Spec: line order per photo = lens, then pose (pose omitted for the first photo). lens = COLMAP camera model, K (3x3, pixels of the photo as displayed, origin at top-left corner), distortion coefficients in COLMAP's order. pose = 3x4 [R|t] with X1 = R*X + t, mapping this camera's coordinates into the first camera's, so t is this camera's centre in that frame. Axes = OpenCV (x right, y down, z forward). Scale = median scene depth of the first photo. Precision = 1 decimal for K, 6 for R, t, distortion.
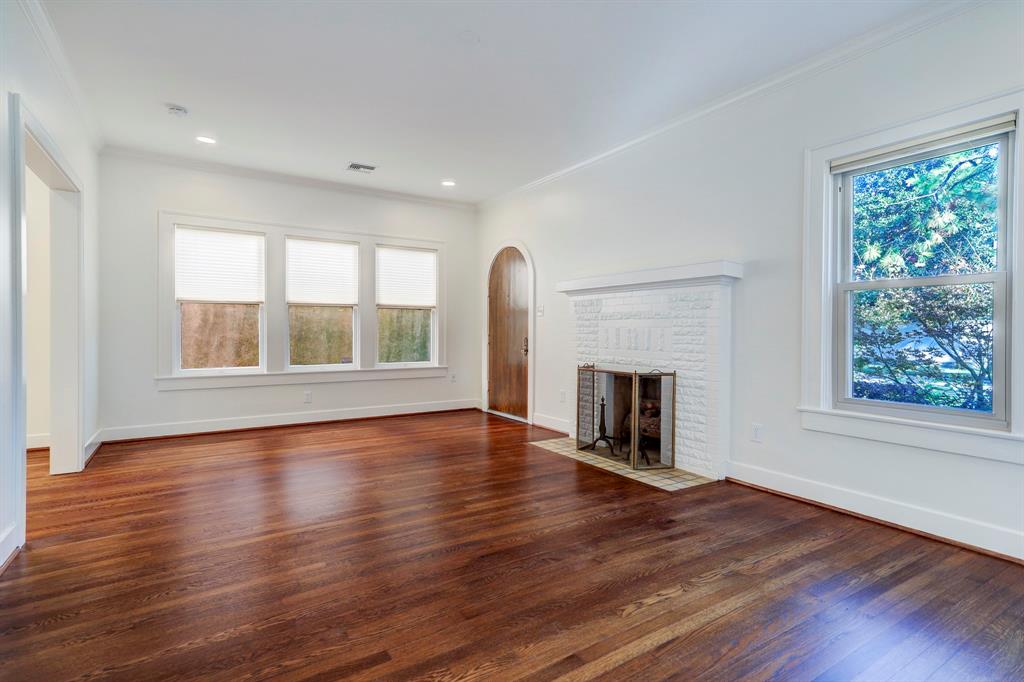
lens RADIAL K [[493.4, 0, 503.6], [0, 493.4, 335.4], [0, 0, 1]] dist [0.005472, 0.000817]
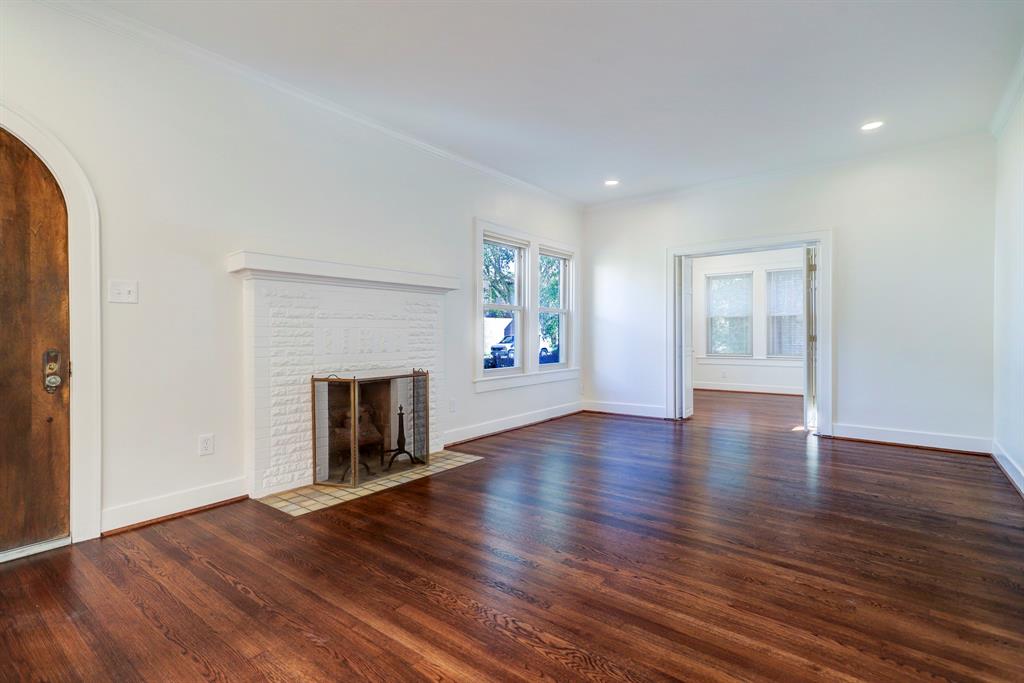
lens RADIAL K [[493.4, 0, 513.4], [0, 493.4, 335.4], [0, 0, 1]] dist [0.005472, 0.000817]
pose [[-0.344205, -0.008687, 0.938854, -0.694901], [0.010023, 0.999866, 0.012927, -0.012589], [-0.938841, 0.013860, -0.344072, 1.073772]]
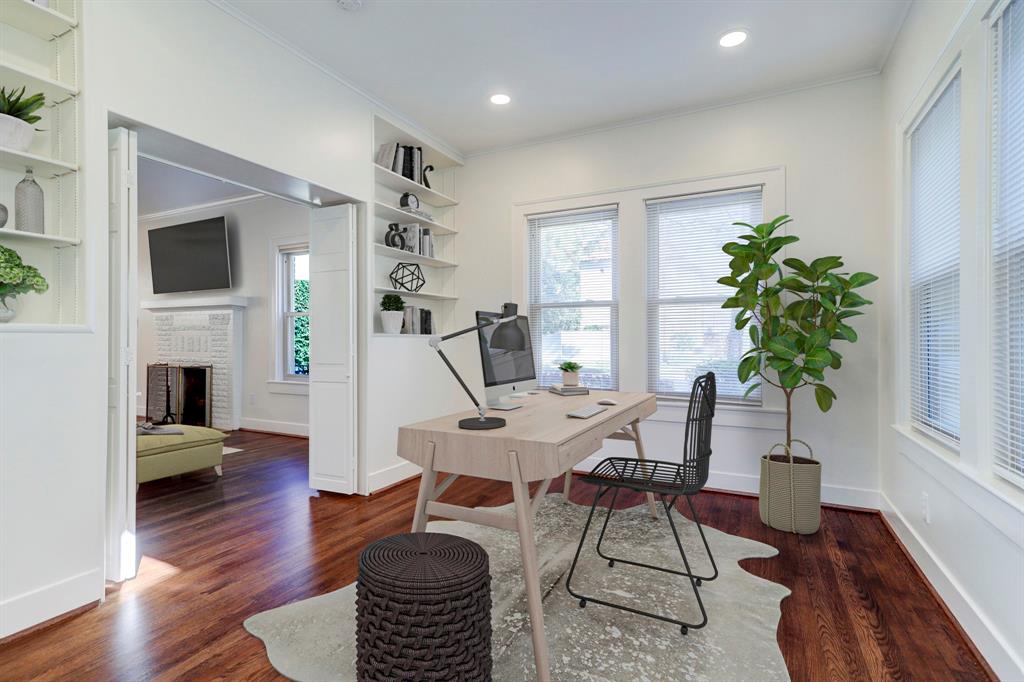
lens RADIAL K [[493.4, 0, 513.5], [0, 493.4, 341.4], [0, 0, 1]] dist [0.005472, 0.000817]
pose [[0.855278, -0.007283, 0.518119, 0.322508], [0.009211, 0.999957, -0.001149, 0.009526], [-0.518088, 0.005755, 0.855308, -0.735931]]
